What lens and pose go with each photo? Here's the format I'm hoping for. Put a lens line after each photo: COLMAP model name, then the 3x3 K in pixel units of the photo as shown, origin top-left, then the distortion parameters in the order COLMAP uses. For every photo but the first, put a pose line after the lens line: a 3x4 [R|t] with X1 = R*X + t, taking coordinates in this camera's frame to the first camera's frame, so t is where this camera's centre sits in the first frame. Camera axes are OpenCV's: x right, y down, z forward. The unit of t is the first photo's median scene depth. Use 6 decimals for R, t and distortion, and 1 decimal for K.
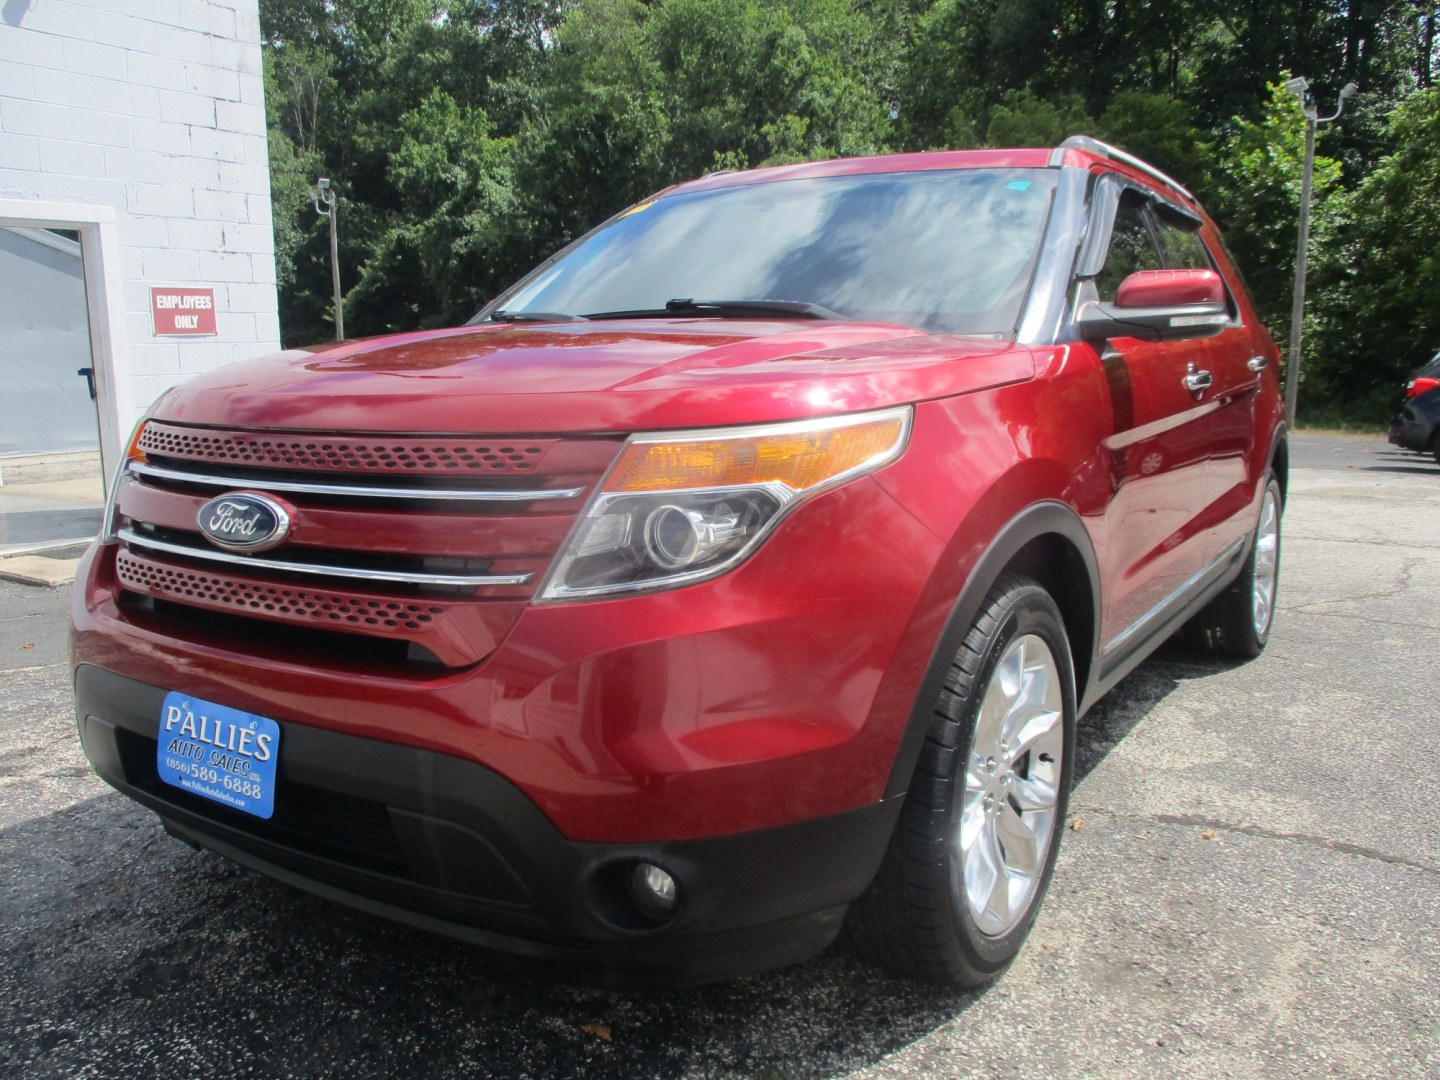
lens RADIAL K [[1191.2, 0, 715.8], [0, 1191.2, 538.4], [0, 0, 1]] dist [-0.032030, 0.001343]
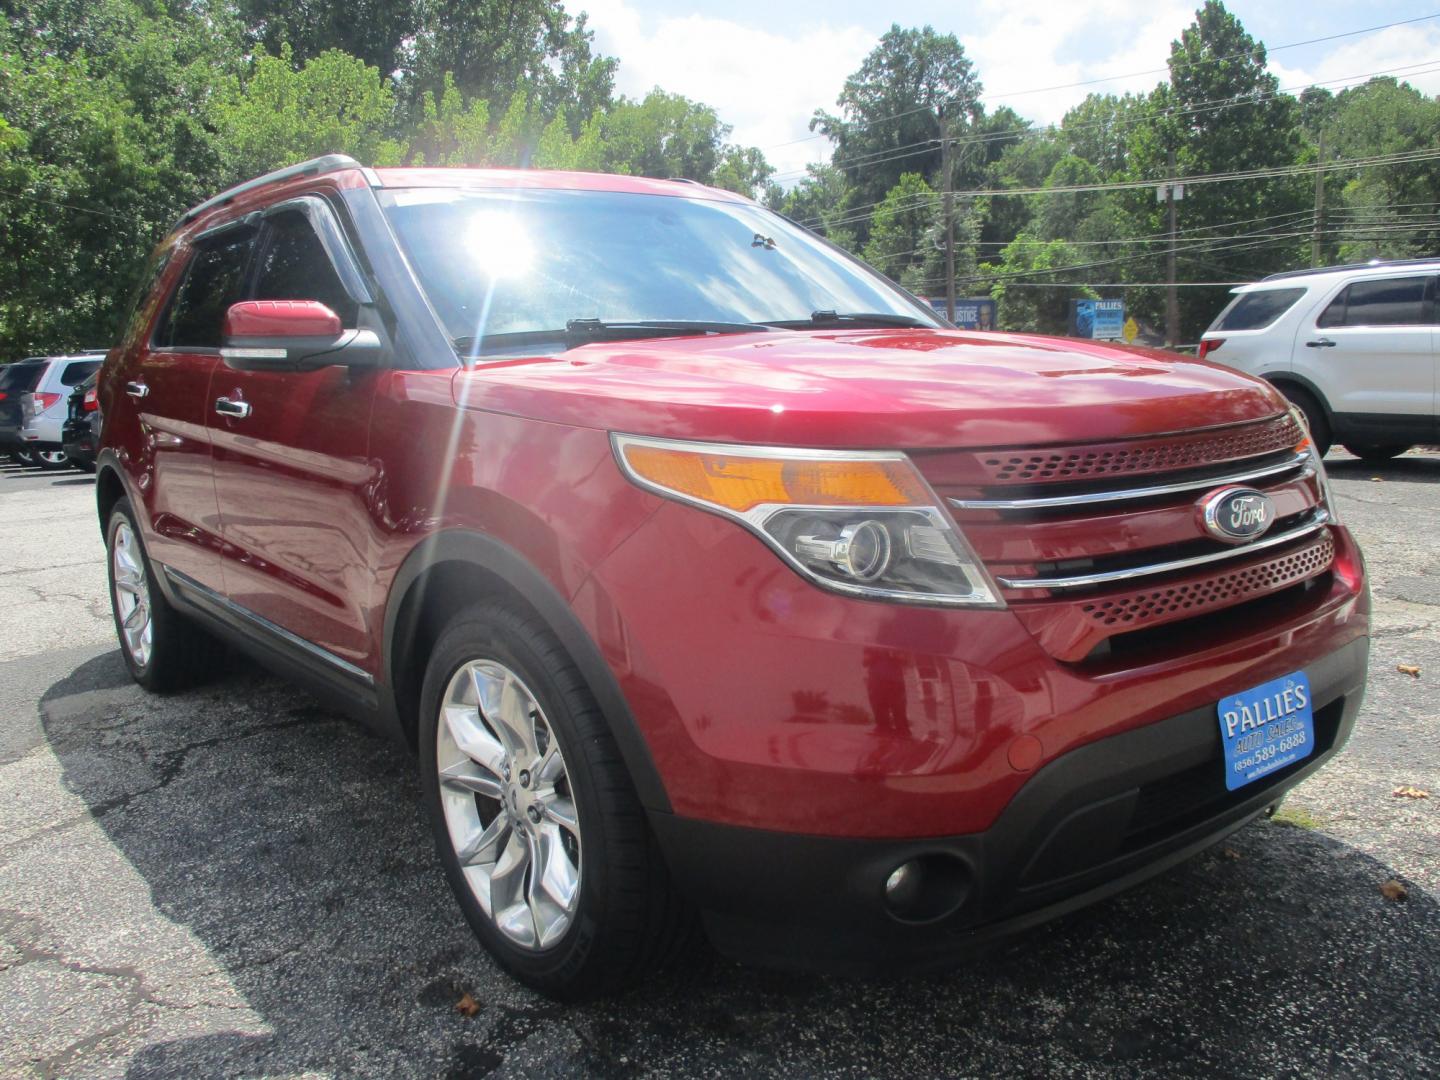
lens RADIAL K [[1191.2, 0, 715.8], [0, 1191.2, 538.4], [0, 0, 1]] dist [-0.032030, 0.001343]
pose [[0.316897, -0.157945, 0.935216, -0.754441], [0.171363, 0.979344, 0.107331, -0.091711], [-0.932851, 0.126248, 0.337417, 0.524460]]
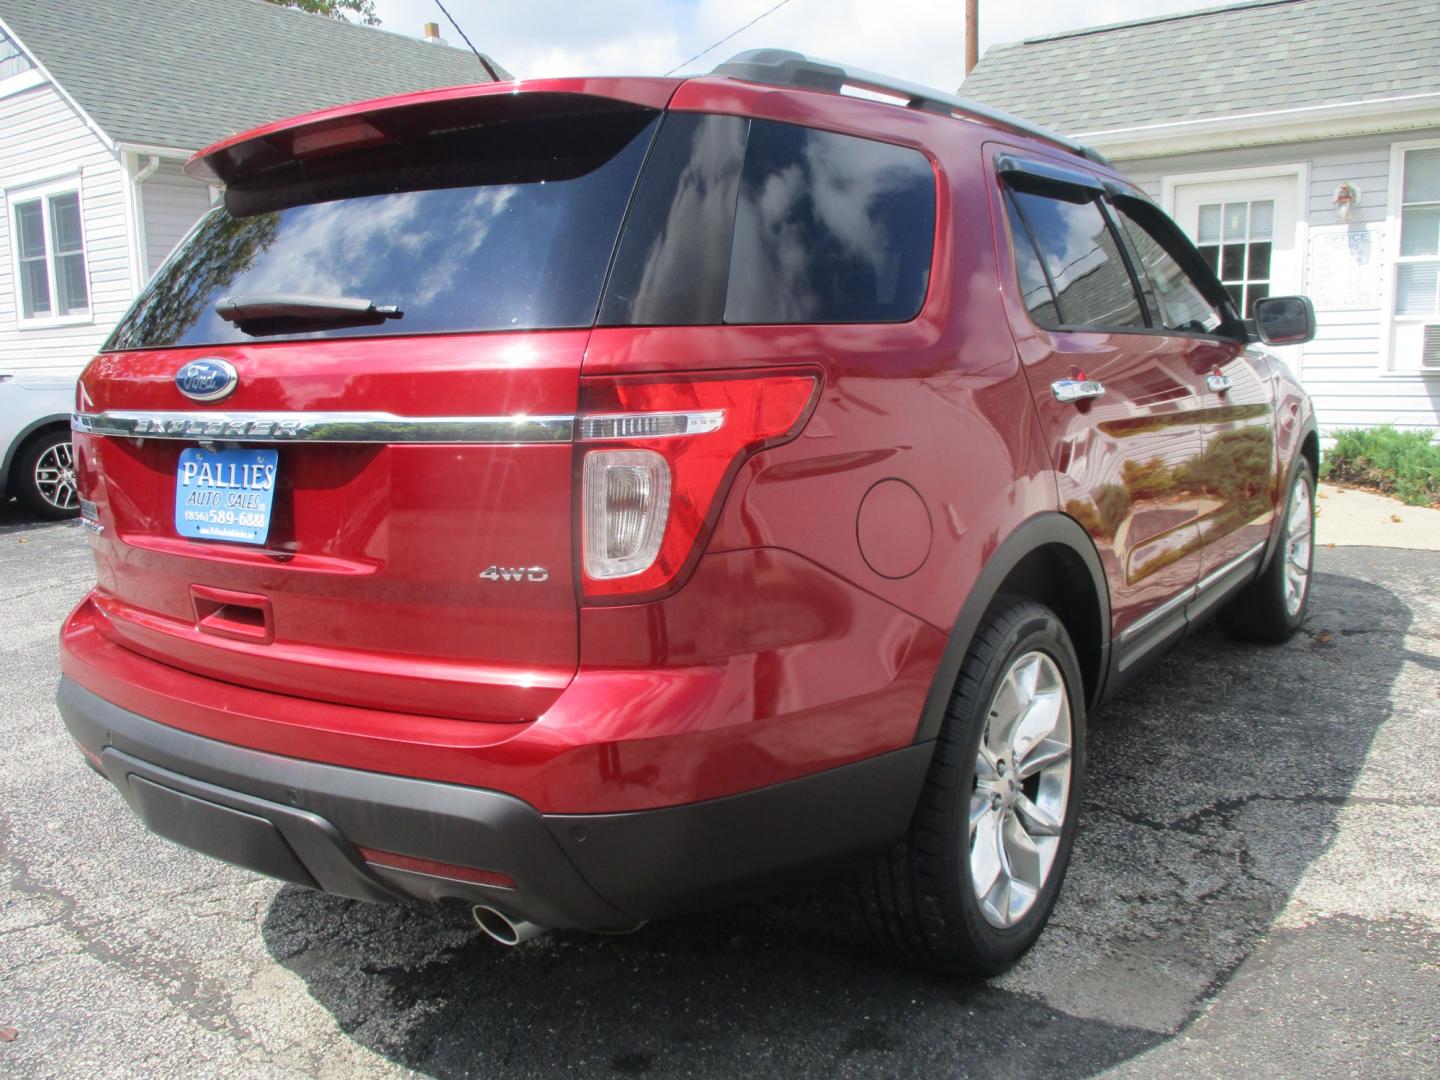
lens RADIAL K [[1191.2, 0, 715.8], [0, 1191.2, 538.4], [0, 0, 1]] dist [-0.032030, 0.001343]
pose [[-0.997954, 0.033460, 0.054490, 0.244026], [0.048530, 0.951208, 0.304711, -0.327484], [-0.041636, 0.306732, -0.950885, 1.985435]]
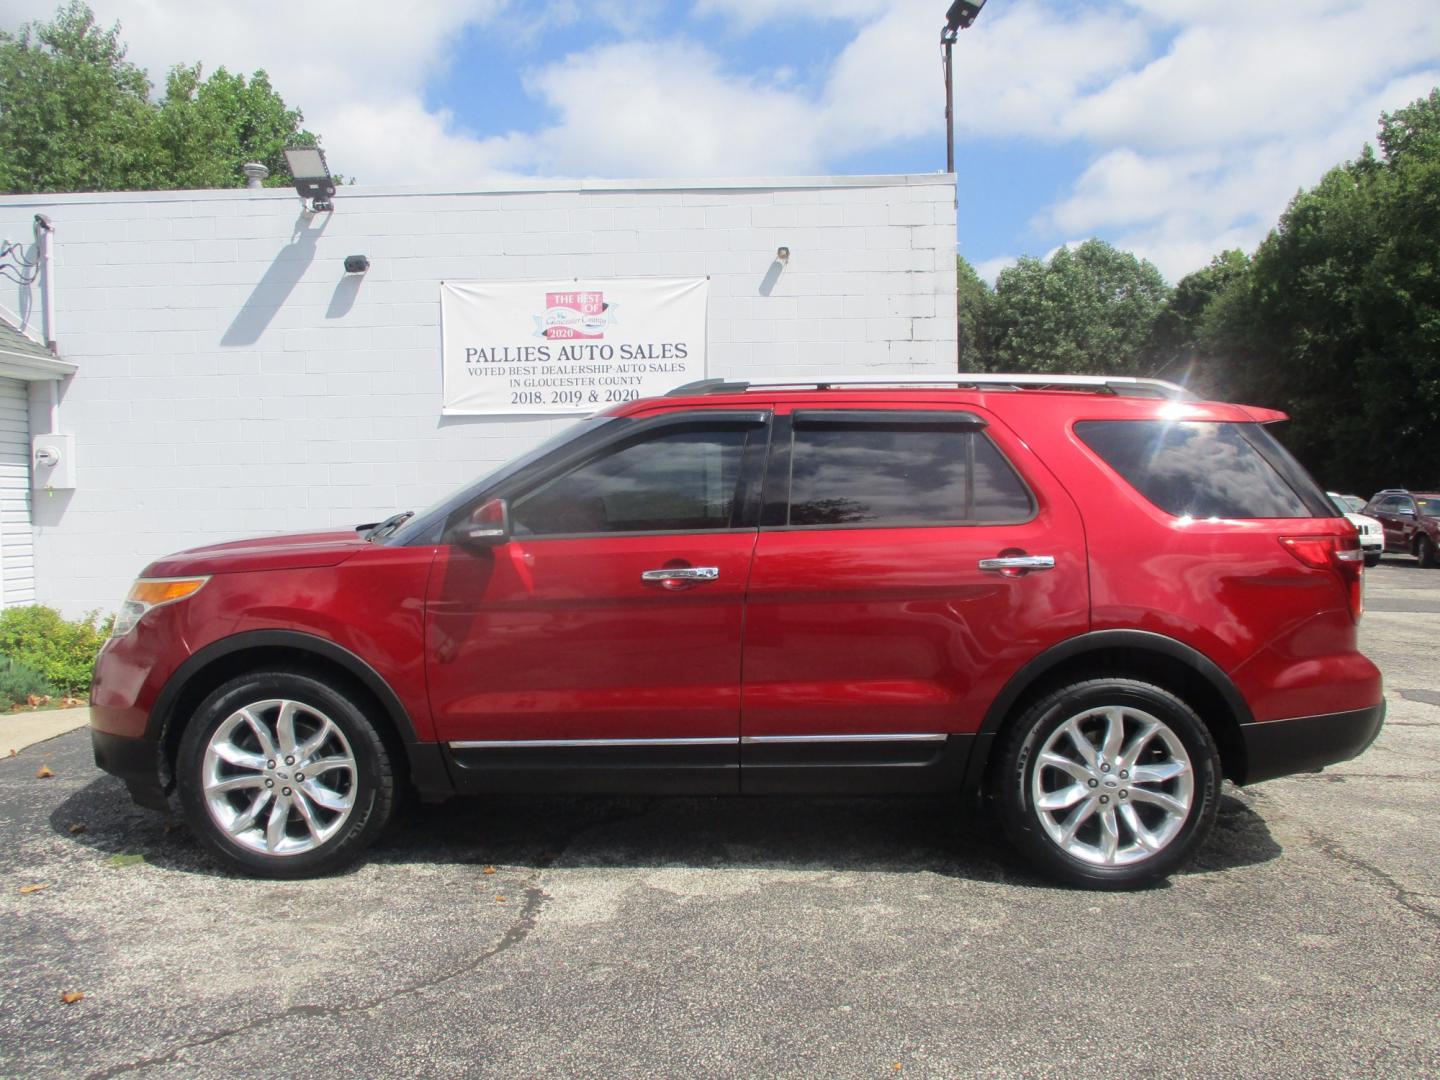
lens RADIAL K [[1191.2, 0, 715.8], [0, 1191.2, 538.4], [0, 0, 1]] dist [-0.032030, 0.001343]
pose [[0.518765, 0.039577, -0.854000, 1.238921], [-0.128808, 0.991143, -0.032312, -0.114181], [0.845158, 0.126765, 0.519268, 0.308678]]
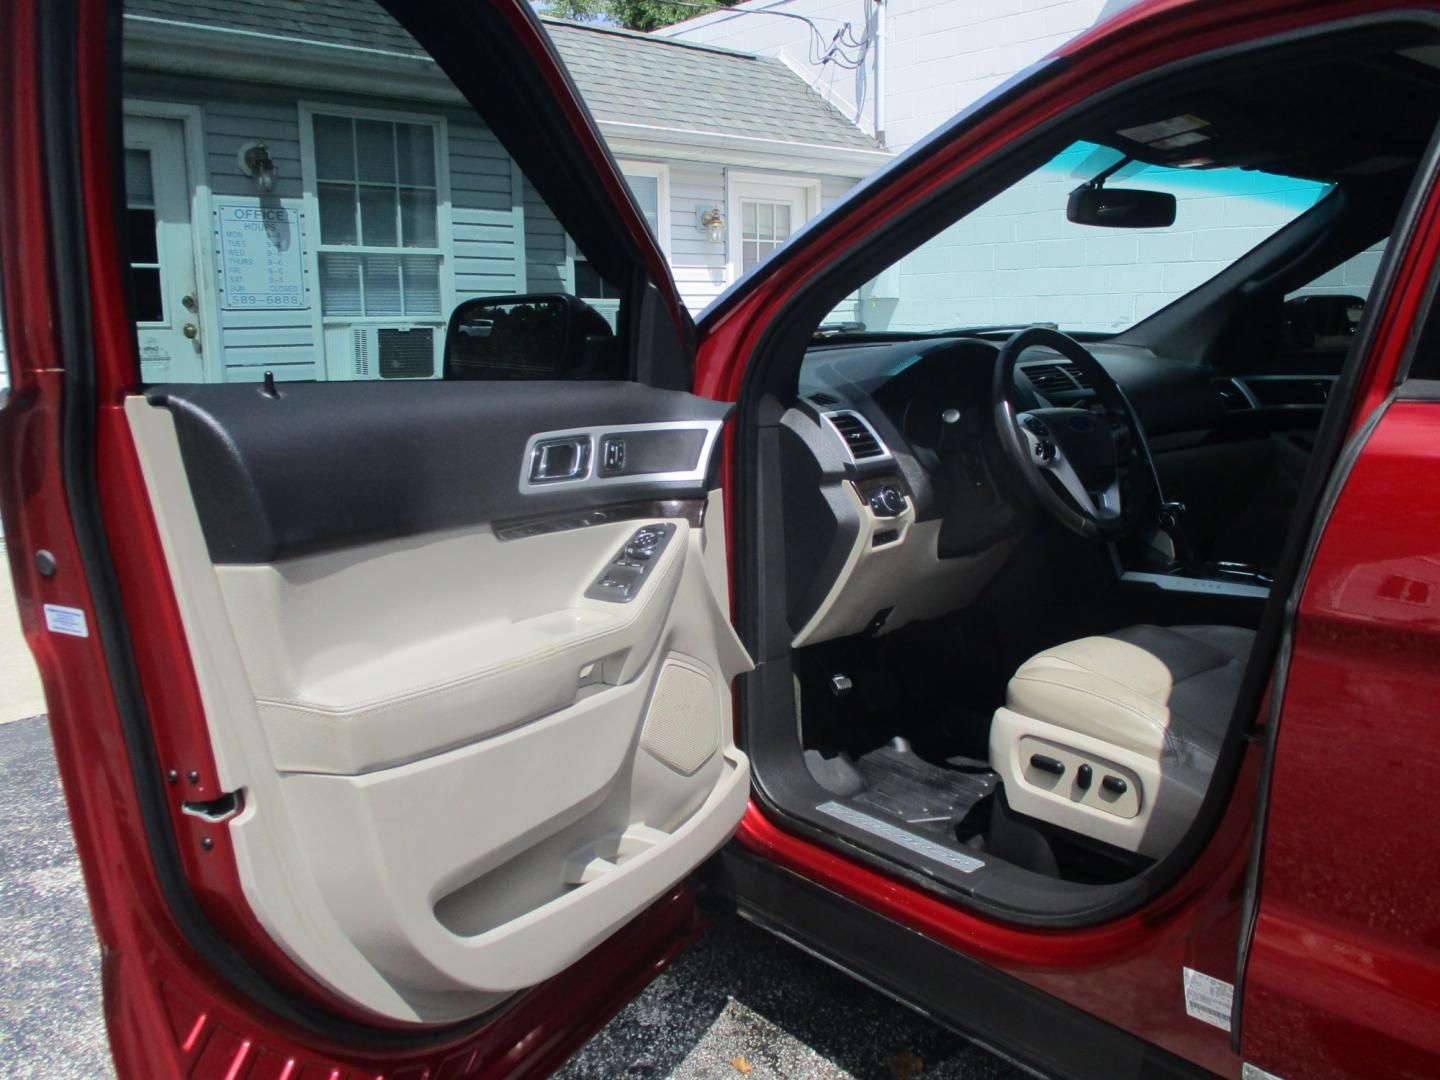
lens RADIAL K [[1191.2, 0, 715.8], [0, 1191.2, 538.4], [0, 0, 1]] dist [-0.032030, 0.001343]
pose [[-0.283015, 0.191018, -0.939901, 0.668672], [-0.133780, 0.962525, 0.235898, -0.177106], [0.949740, 0.192503, -0.246855, 0.821892]]
